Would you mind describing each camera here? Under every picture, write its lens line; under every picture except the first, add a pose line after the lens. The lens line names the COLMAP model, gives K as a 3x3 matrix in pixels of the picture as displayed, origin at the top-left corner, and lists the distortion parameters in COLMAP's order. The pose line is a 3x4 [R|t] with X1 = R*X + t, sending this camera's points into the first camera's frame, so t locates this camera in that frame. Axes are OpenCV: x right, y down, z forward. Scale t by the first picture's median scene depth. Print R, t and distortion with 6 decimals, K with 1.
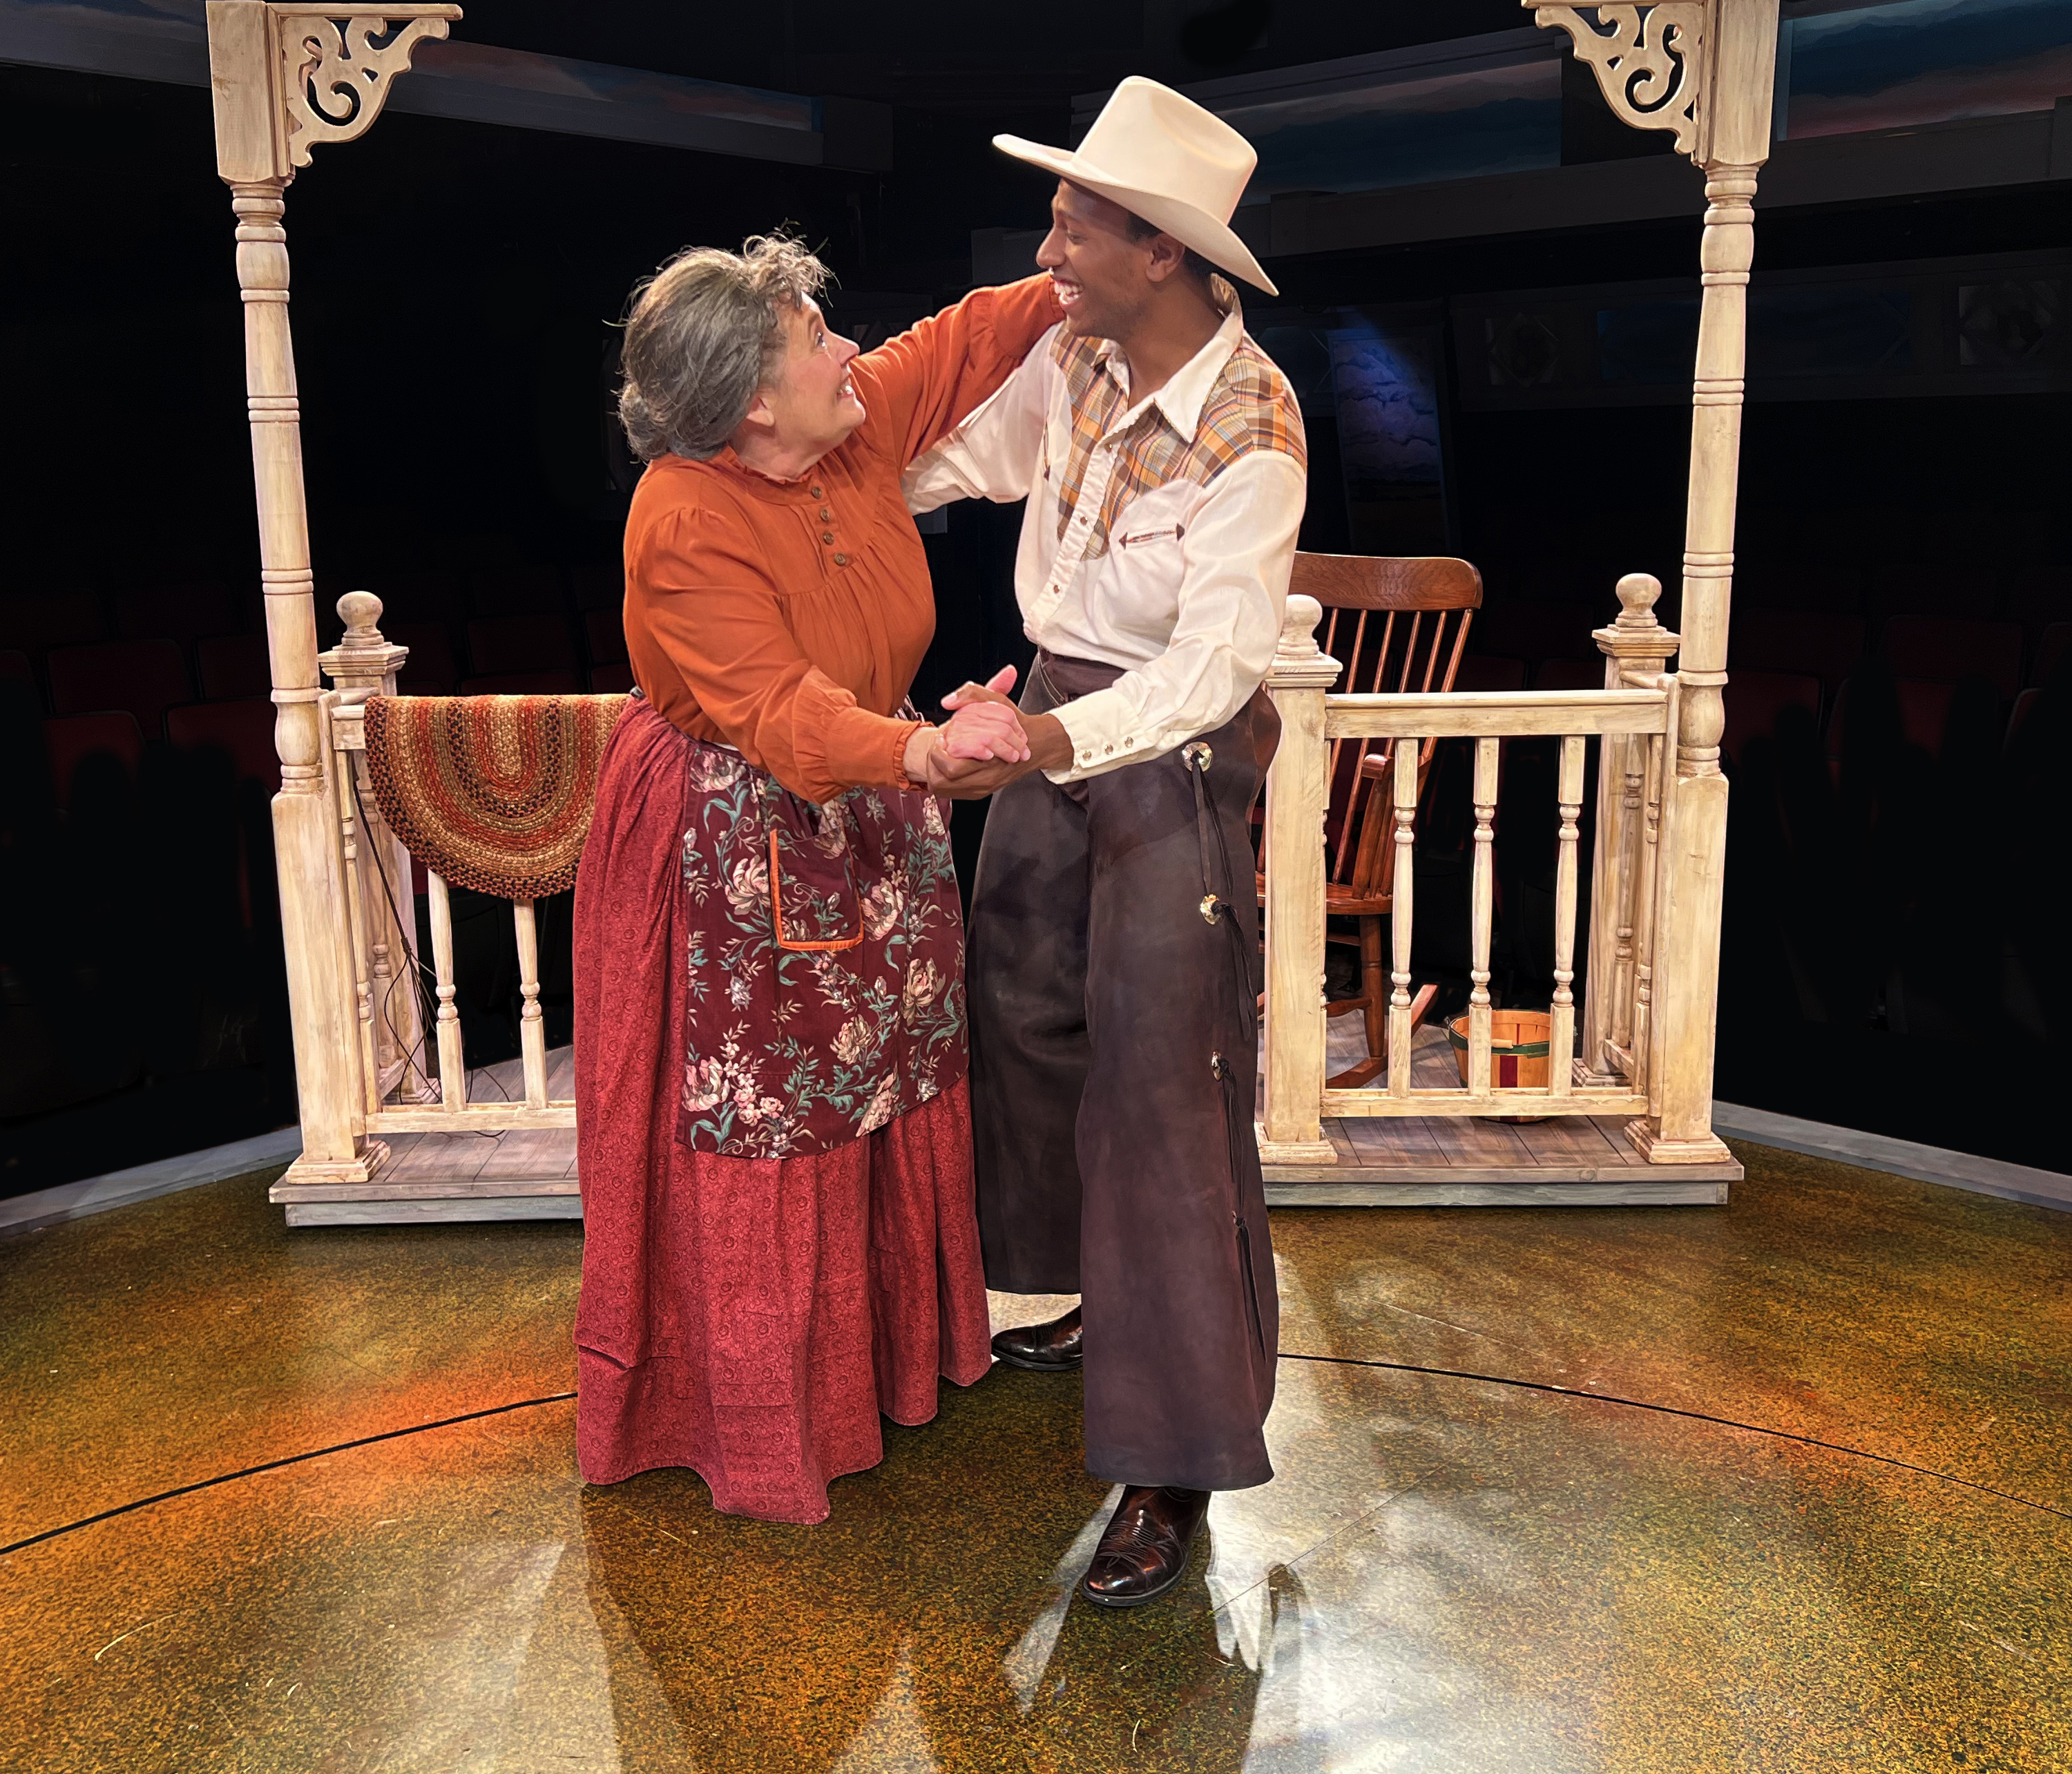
lens RADIAL K [[2181.2, 0, 1052.3], [0, 2181.2, 890.1], [0, 0, 1]] dist [0.022812, 0.000000]
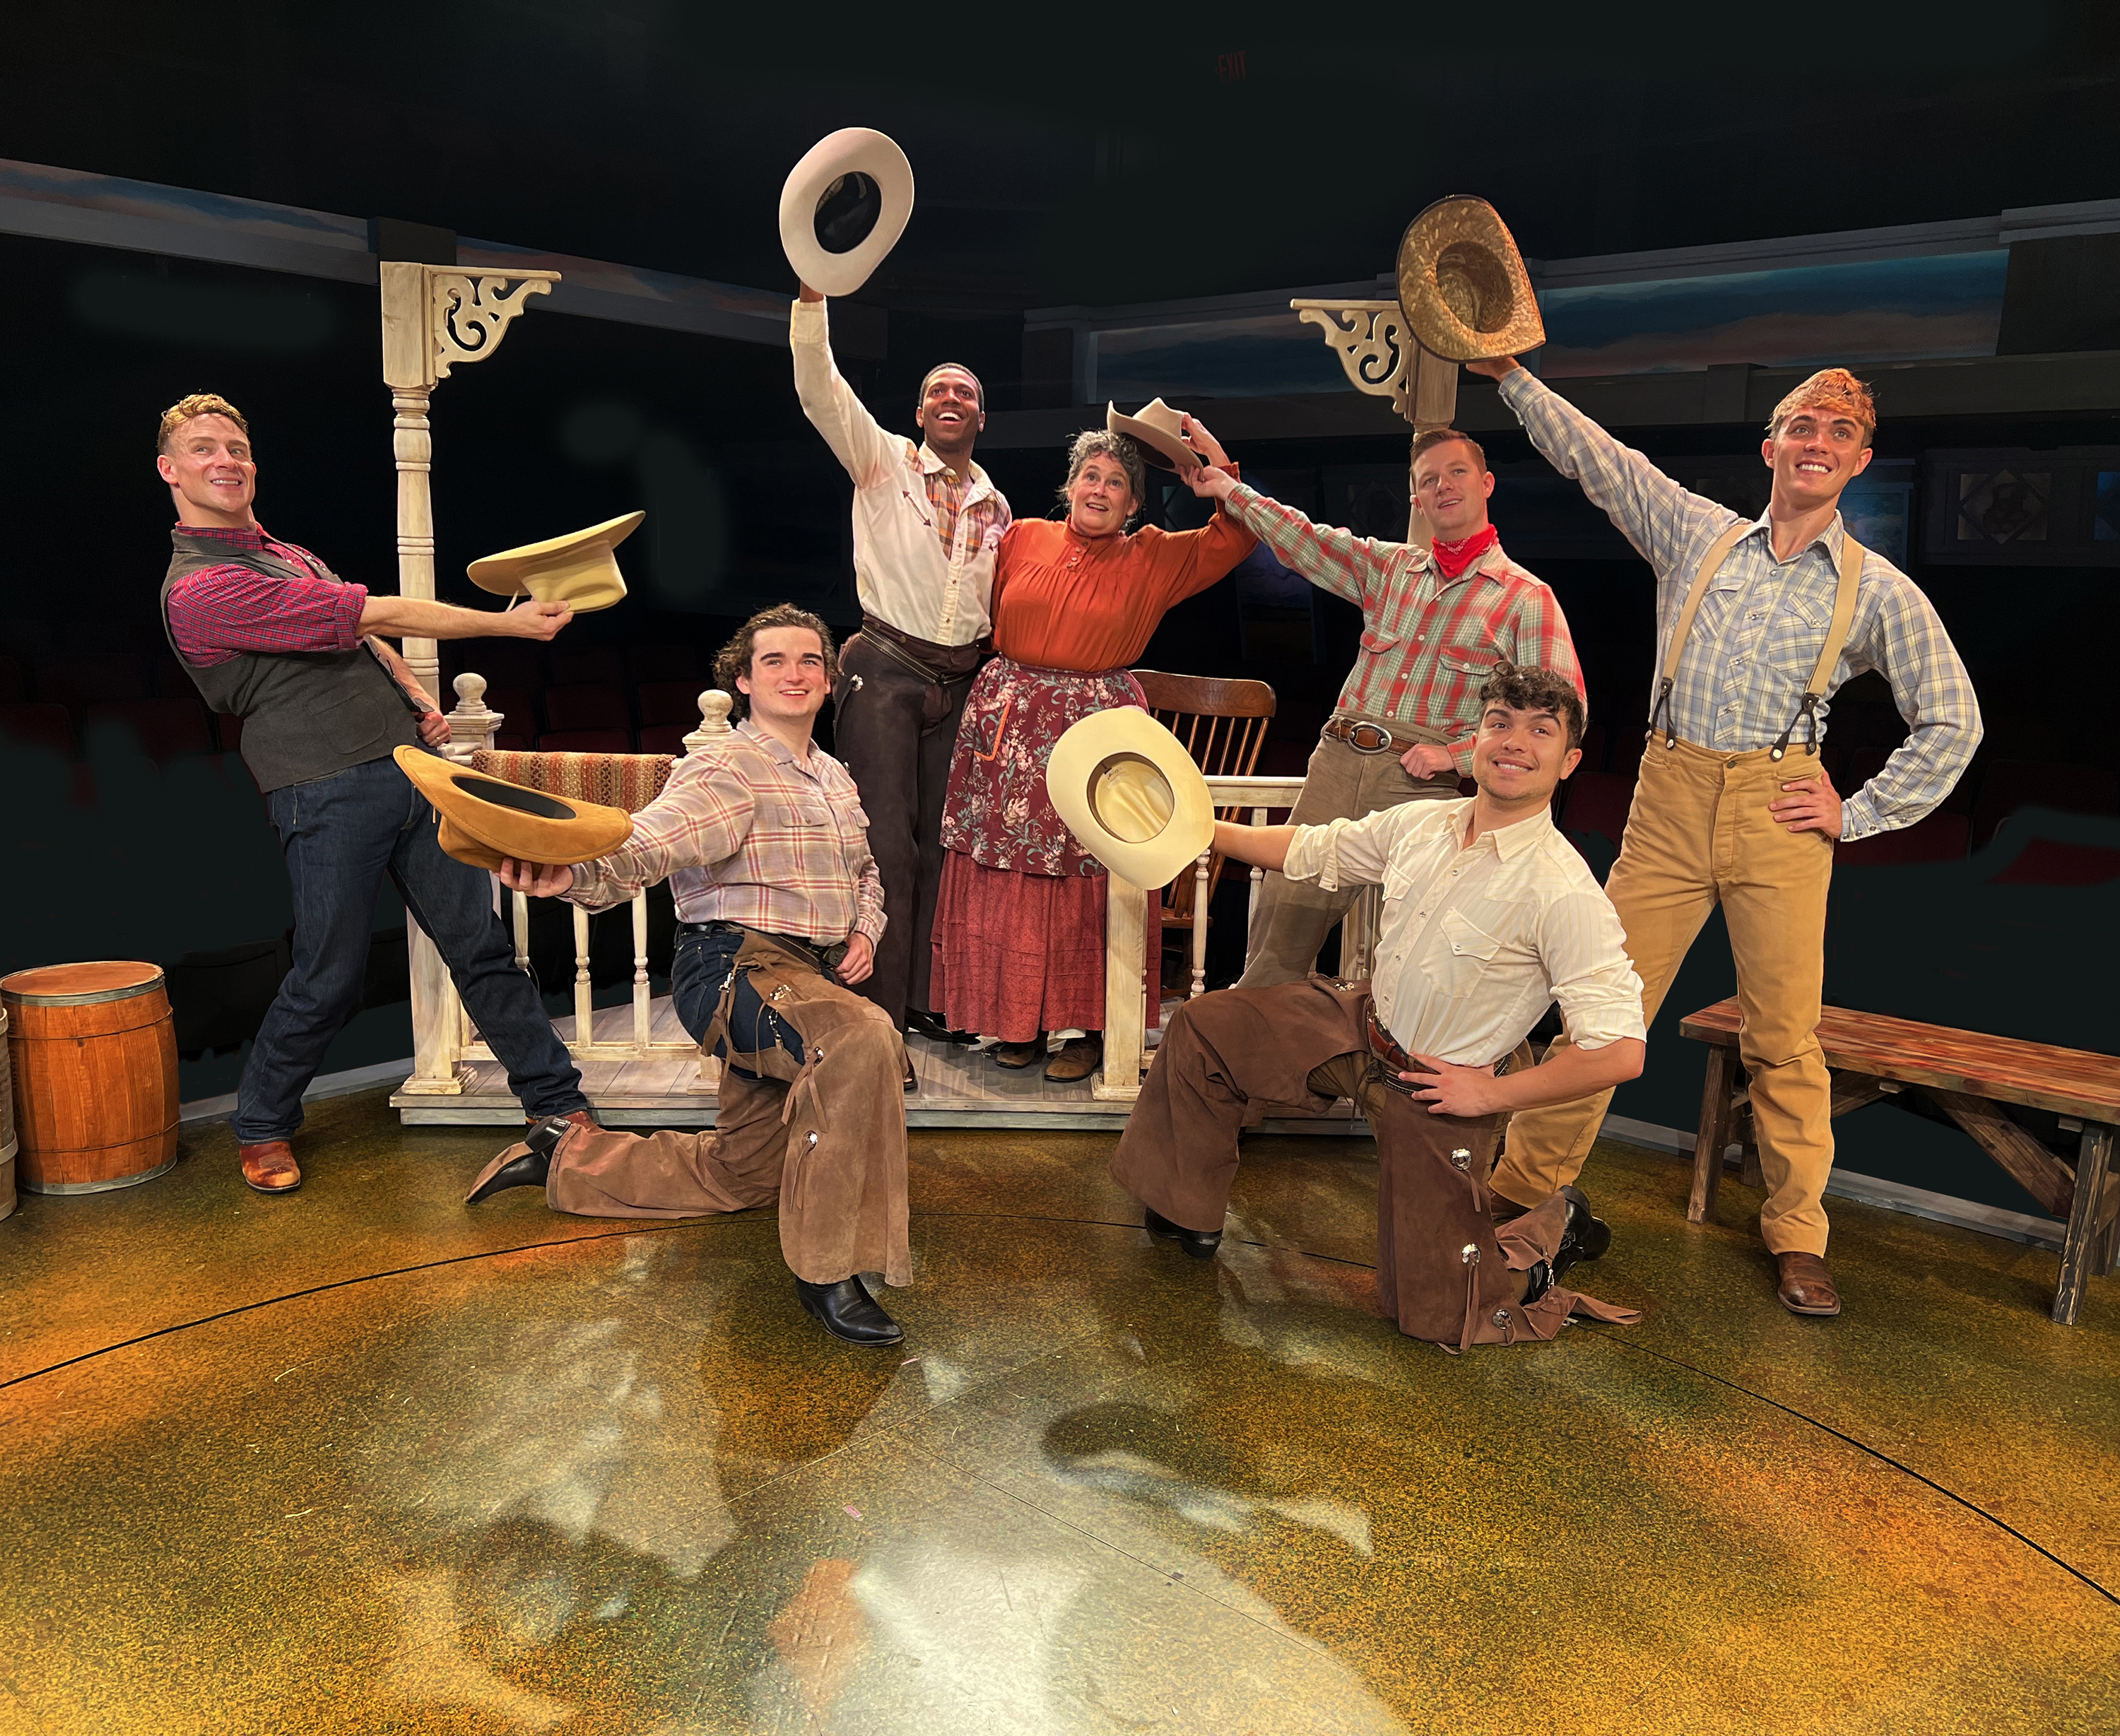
lens RADIAL K [[1860.6, 0, 1078.2], [0, 1860.6, 904.6], [0, 0, 1]] dist [0.045381, -0.032483]
pose [[0.999147, 0.034744, 0.022304, 0.056441], [-0.034421, 0.999299, -0.014699, 0.016972], [-0.022799, 0.013919, 0.999643, -0.228831]]
